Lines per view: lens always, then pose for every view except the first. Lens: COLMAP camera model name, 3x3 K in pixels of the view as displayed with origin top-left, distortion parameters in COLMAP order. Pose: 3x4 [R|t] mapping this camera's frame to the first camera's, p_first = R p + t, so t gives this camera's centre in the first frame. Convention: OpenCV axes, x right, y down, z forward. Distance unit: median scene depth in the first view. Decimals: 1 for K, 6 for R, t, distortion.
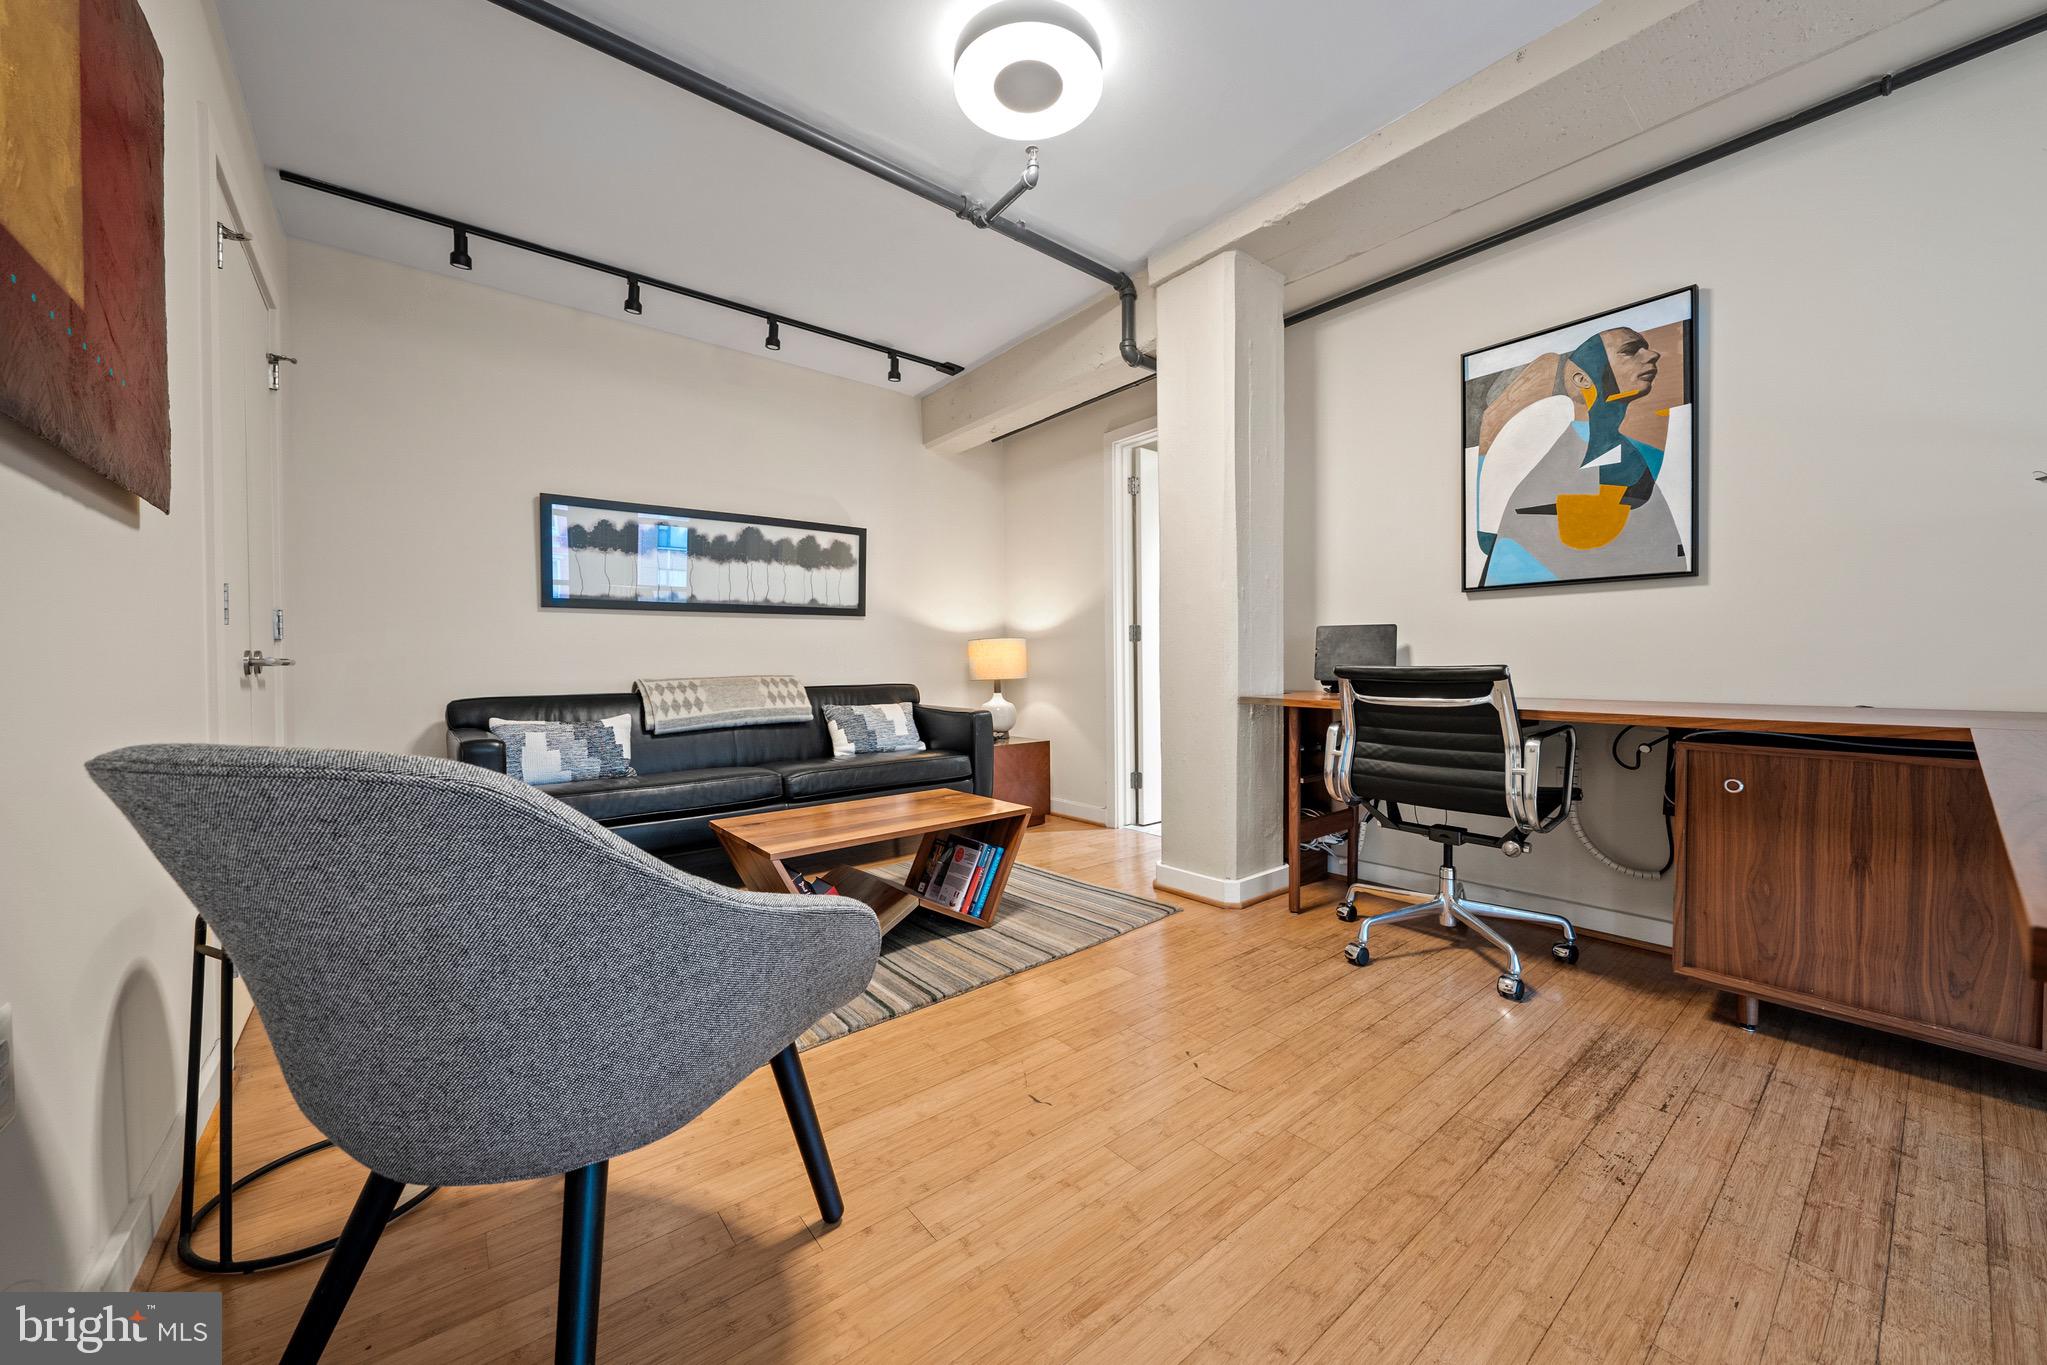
lens RADIAL K [[750.6, 0, 1046.5], [0, 750.6, 673.8], [0, 0, 1]] dist [-0.007385, 0.001115]
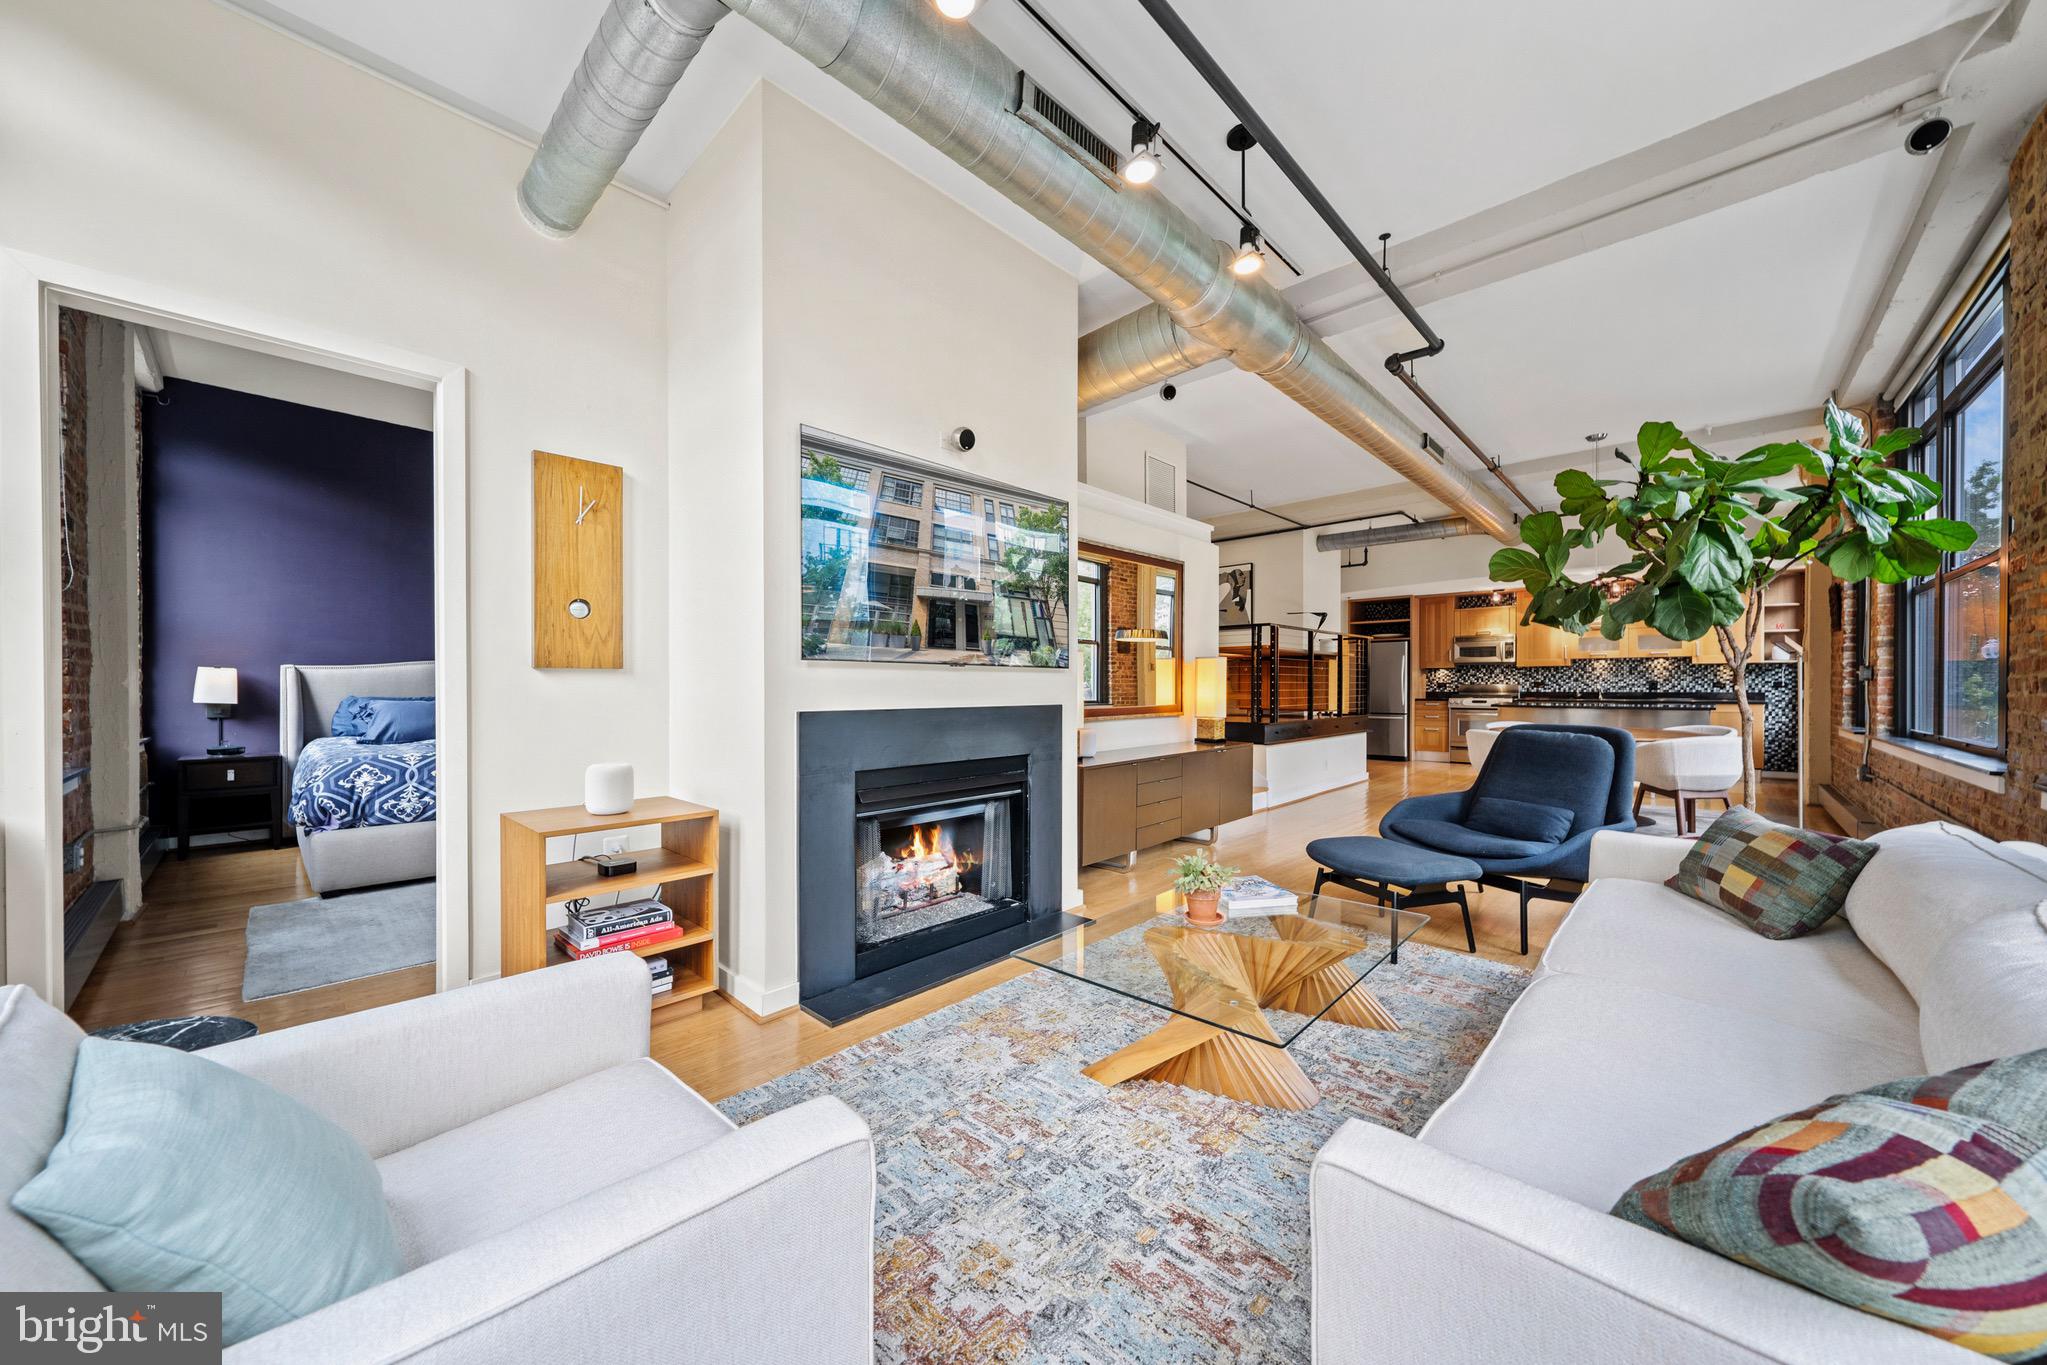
lens RADIAL K [[725.0, 0, 1023.4], [0, 725.0, 693.7], [0, 0, 1]] dist [-0.006082, 0.001221]
pose [[0.992283, 0.011688, 0.123440, -0.810351], [-0.011103, 0.999924, -0.005431, 0.241325], [-0.123494, 0.004018, 0.992337, -2.512970]]
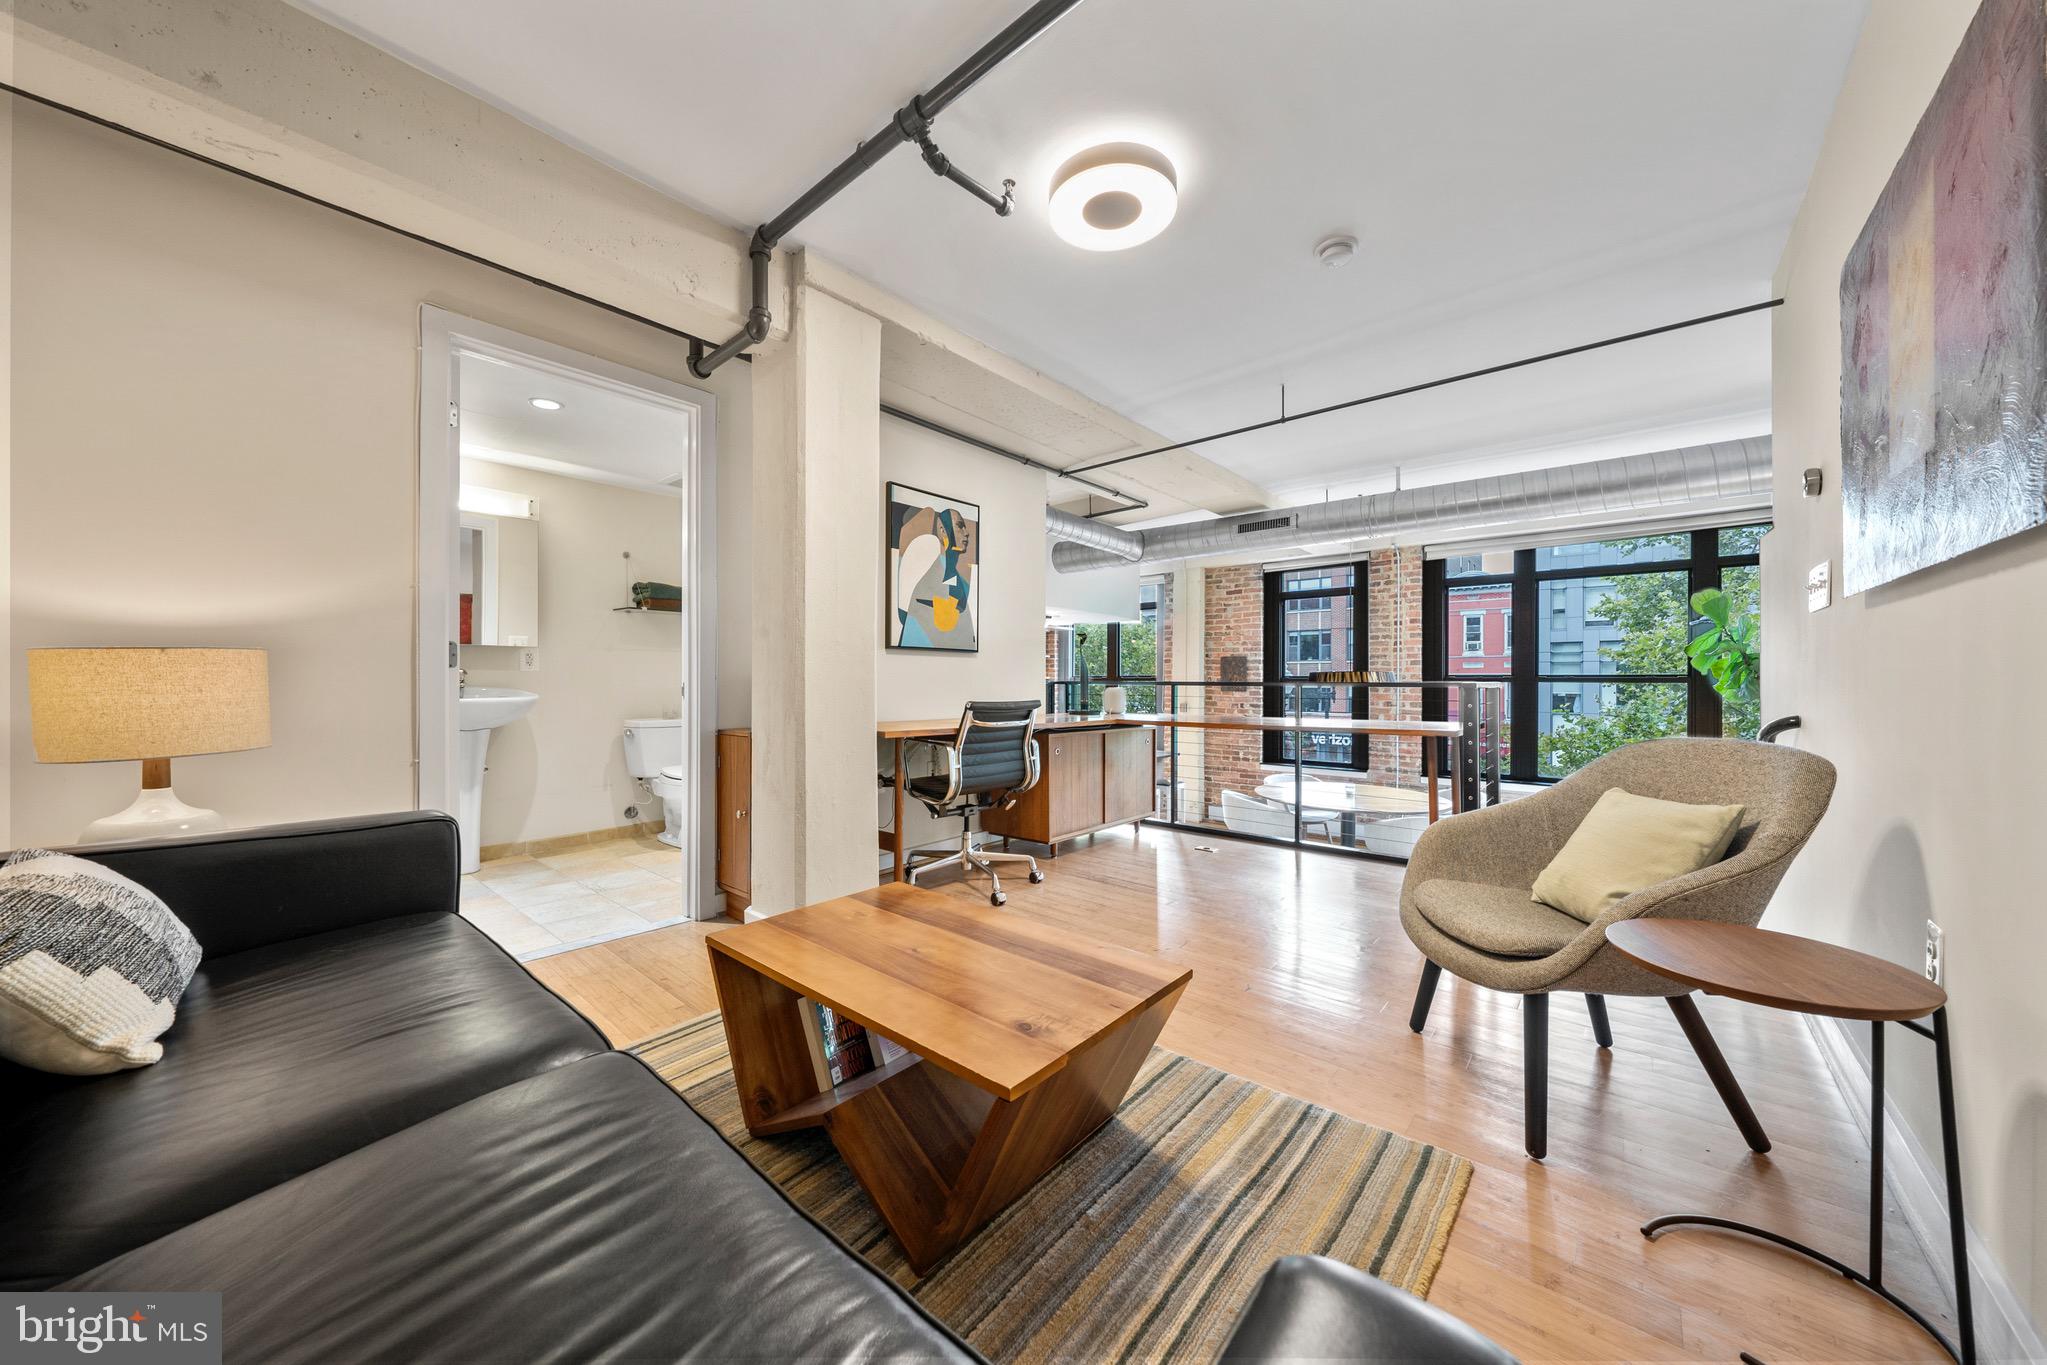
lens RADIAL K [[725.0, 0, 1025.0], [0, 725.0, 686.8], [0, 0, 1]] dist [-0.006082, 0.001221]
pose [[-0.184554, 0.007986, 0.982790, -0.826522], [0.016574, 0.999850, -0.005013, -0.026319], [-0.982683, 0.015363, -0.184659, 0.998446]]
